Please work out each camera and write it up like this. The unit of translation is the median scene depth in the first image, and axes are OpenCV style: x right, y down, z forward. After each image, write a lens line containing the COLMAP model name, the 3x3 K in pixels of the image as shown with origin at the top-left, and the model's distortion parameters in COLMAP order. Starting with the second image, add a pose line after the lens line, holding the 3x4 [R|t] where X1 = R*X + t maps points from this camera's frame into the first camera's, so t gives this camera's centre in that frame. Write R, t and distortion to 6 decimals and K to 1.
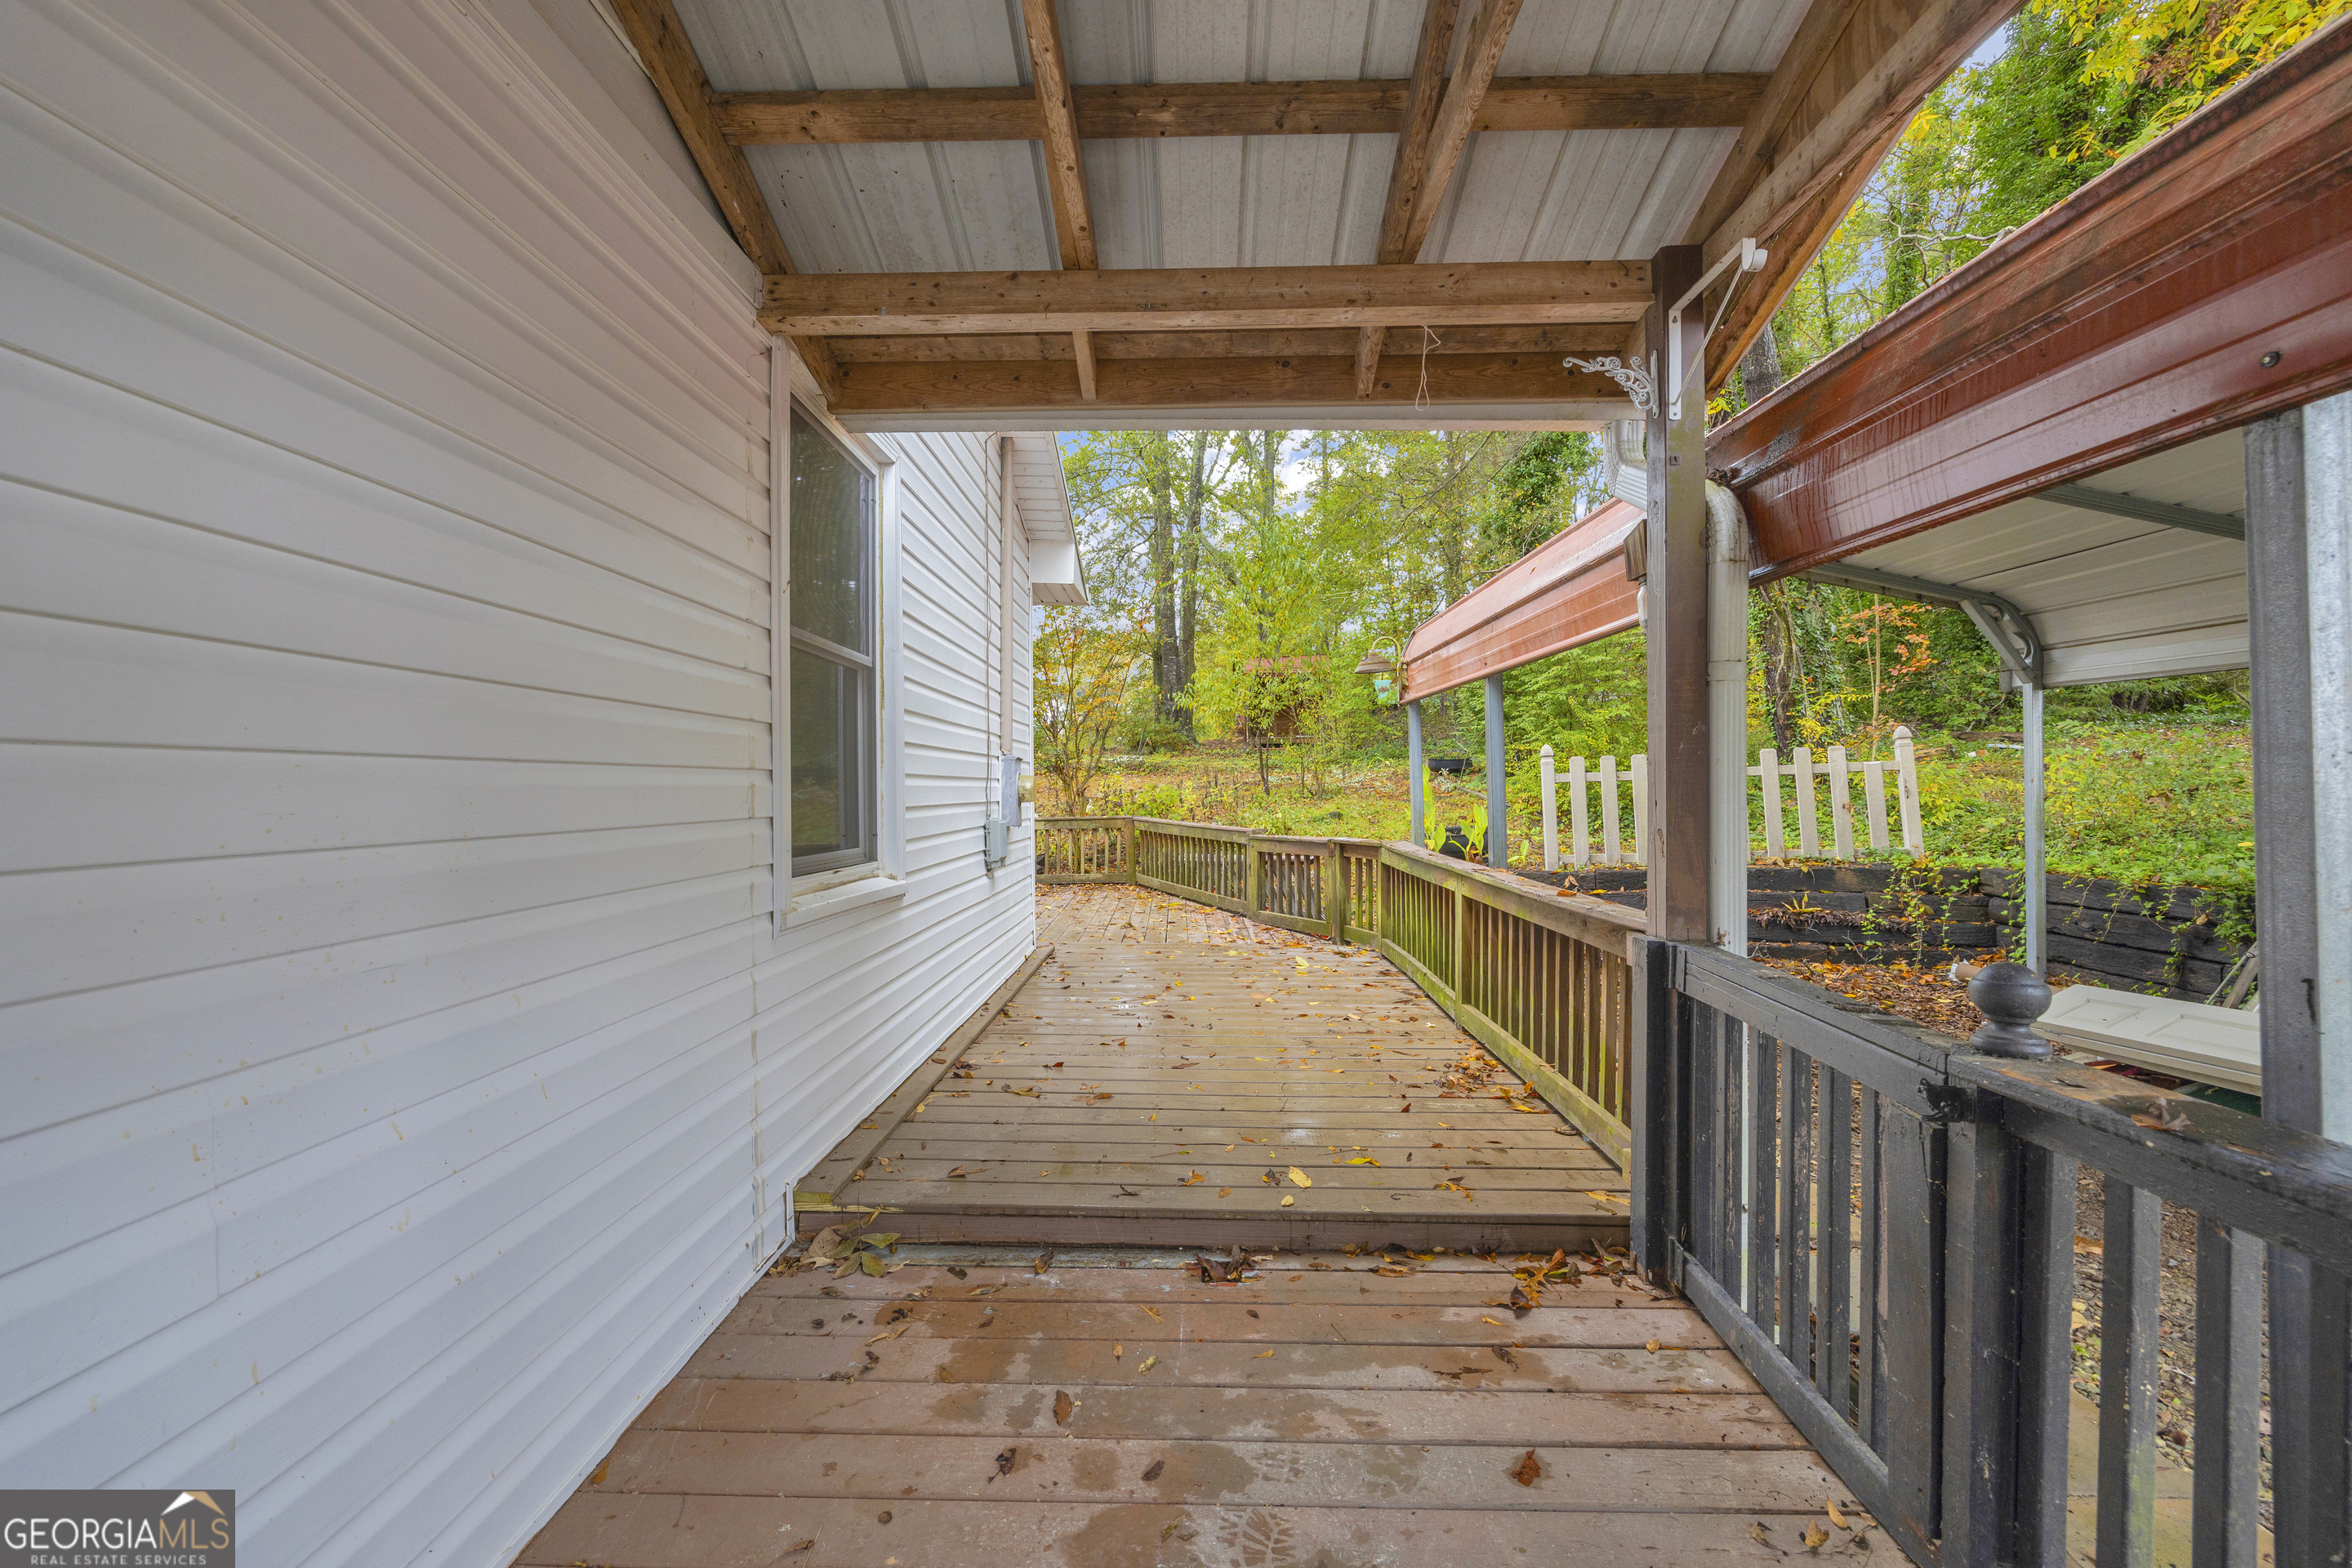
lens RADIAL K [[964.0, 0, 1174.0], [0, 964.0, 789.1], [0, 0, 1]] dist [-0.002951, -0.000400]
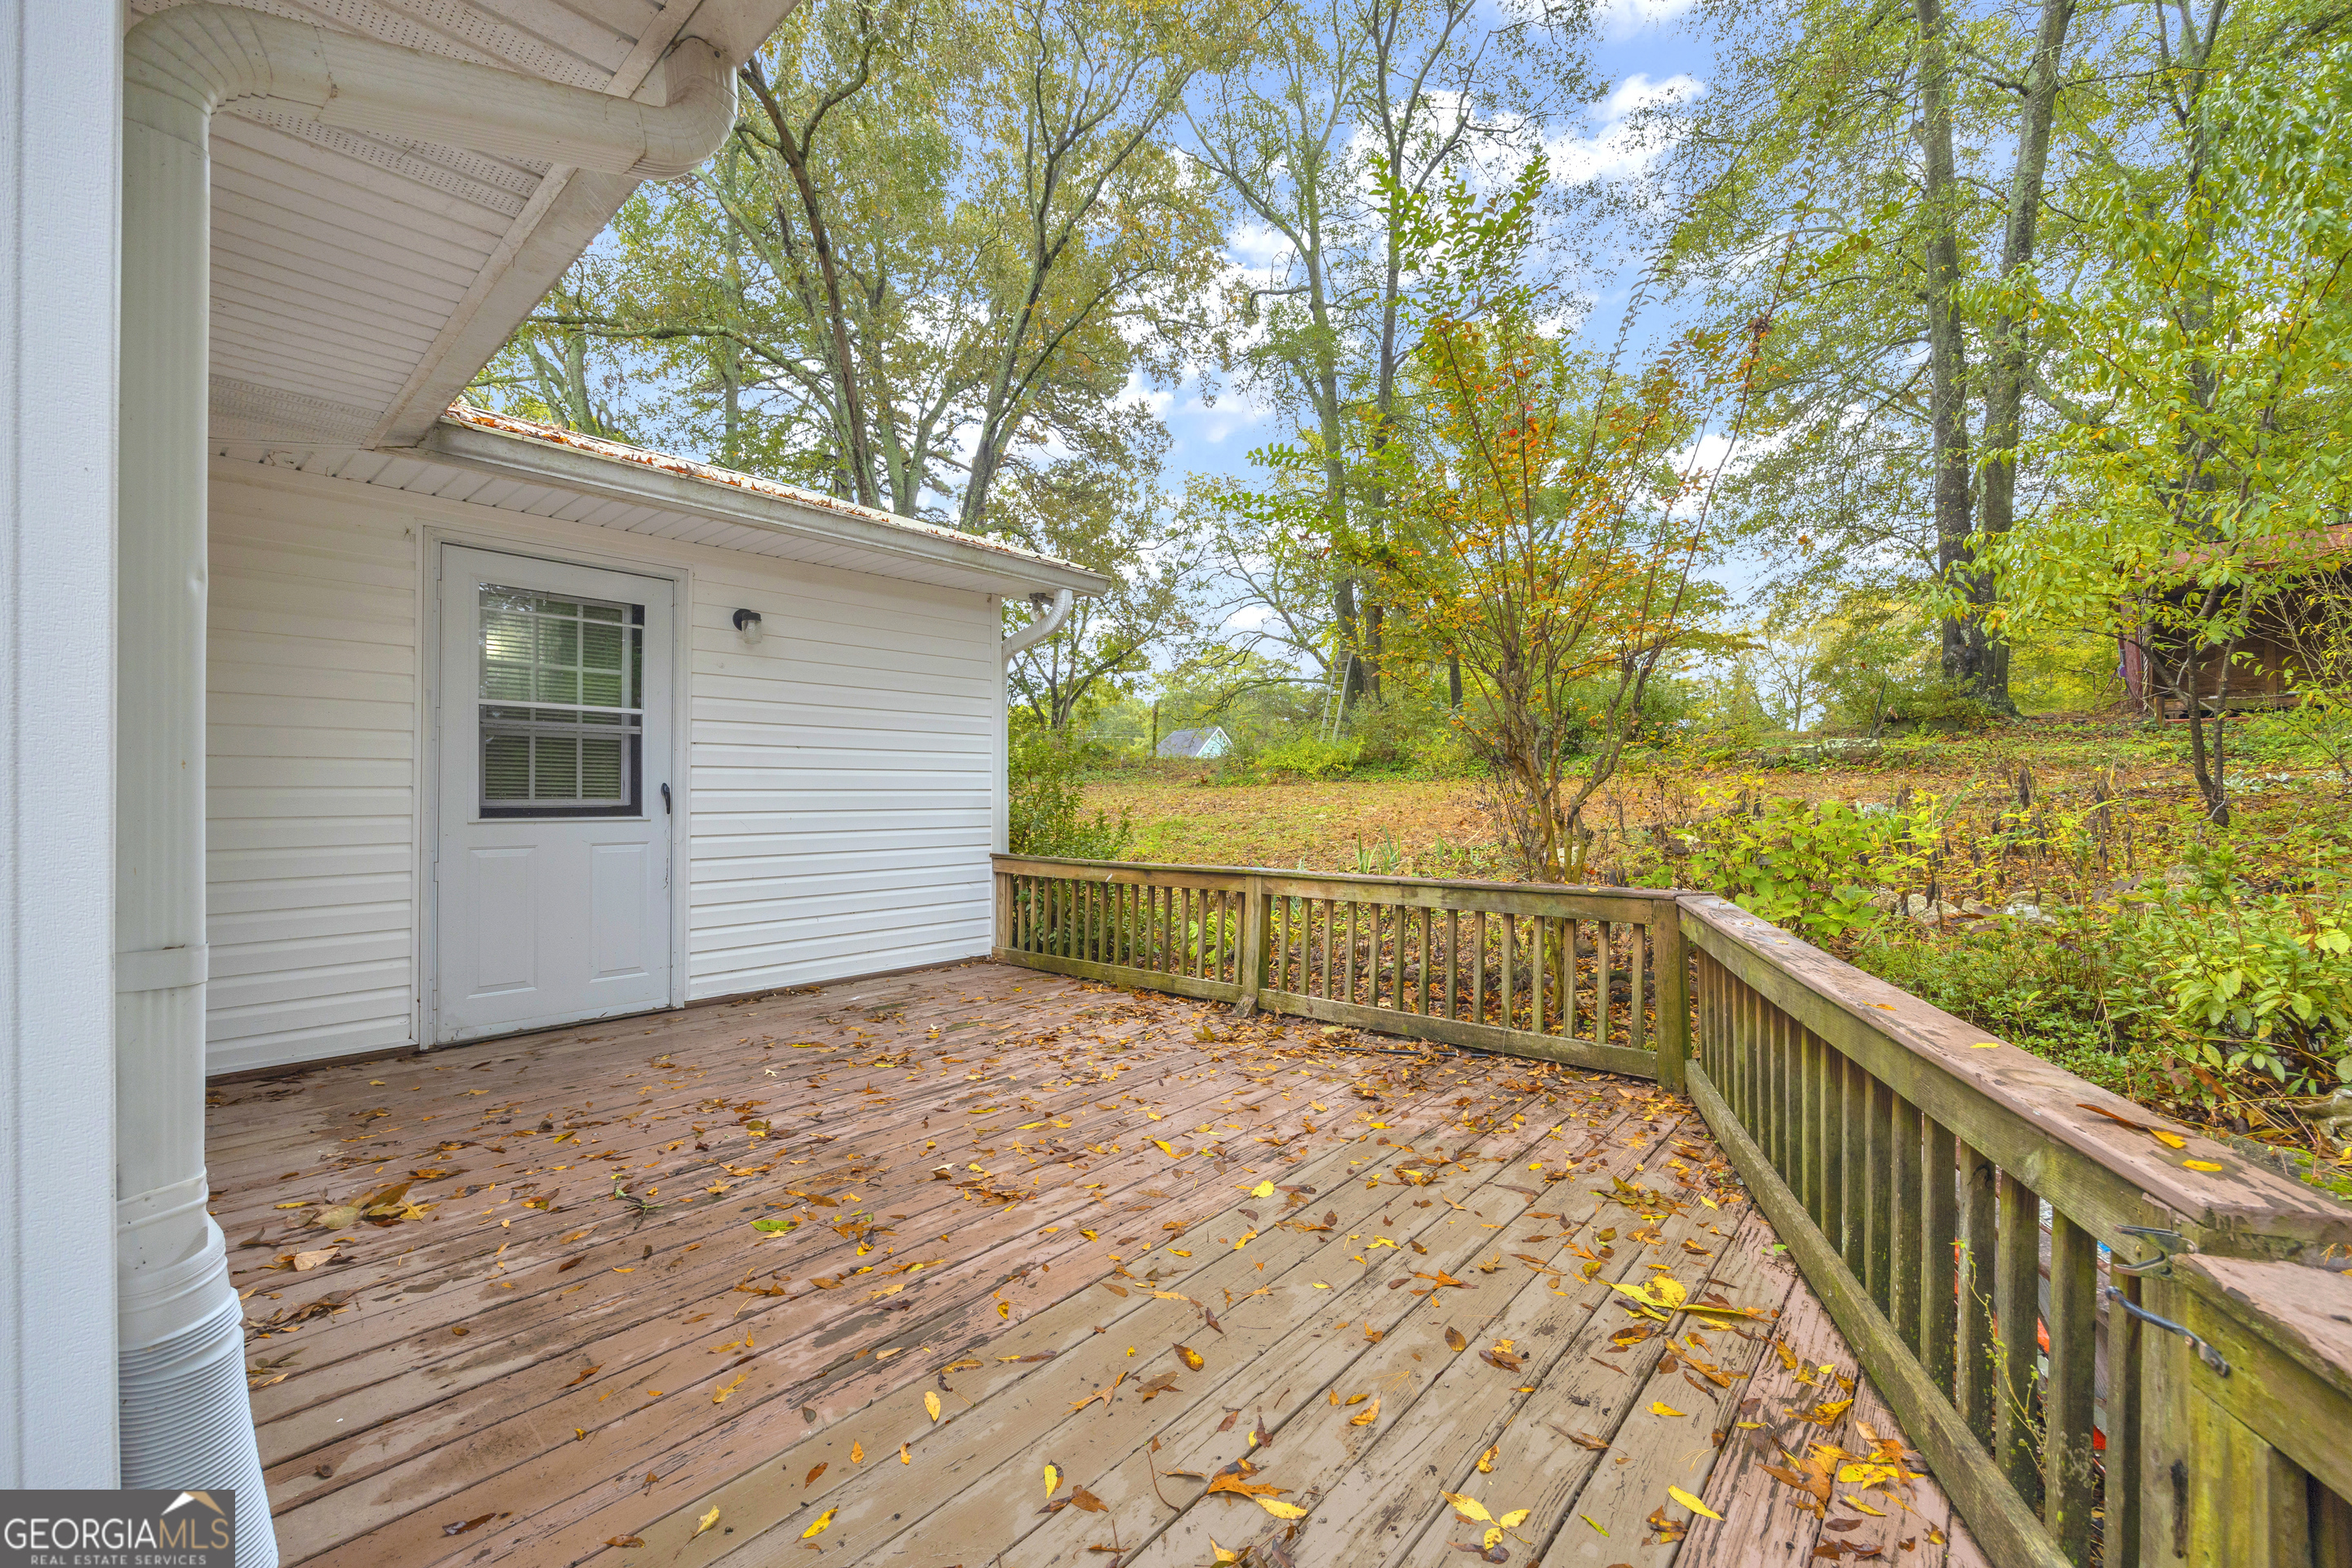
lens RADIAL K [[964.0, 0, 1174.0], [0, 964.0, 789.1], [0, 0, 1]] dist [-0.002951, -0.000400]
pose [[0.755656, 0.009437, -0.654900, 0.024980], [-0.008333, 0.999954, 0.004795, -0.004922], [0.654915, 0.001834, 0.755700, 0.333008]]
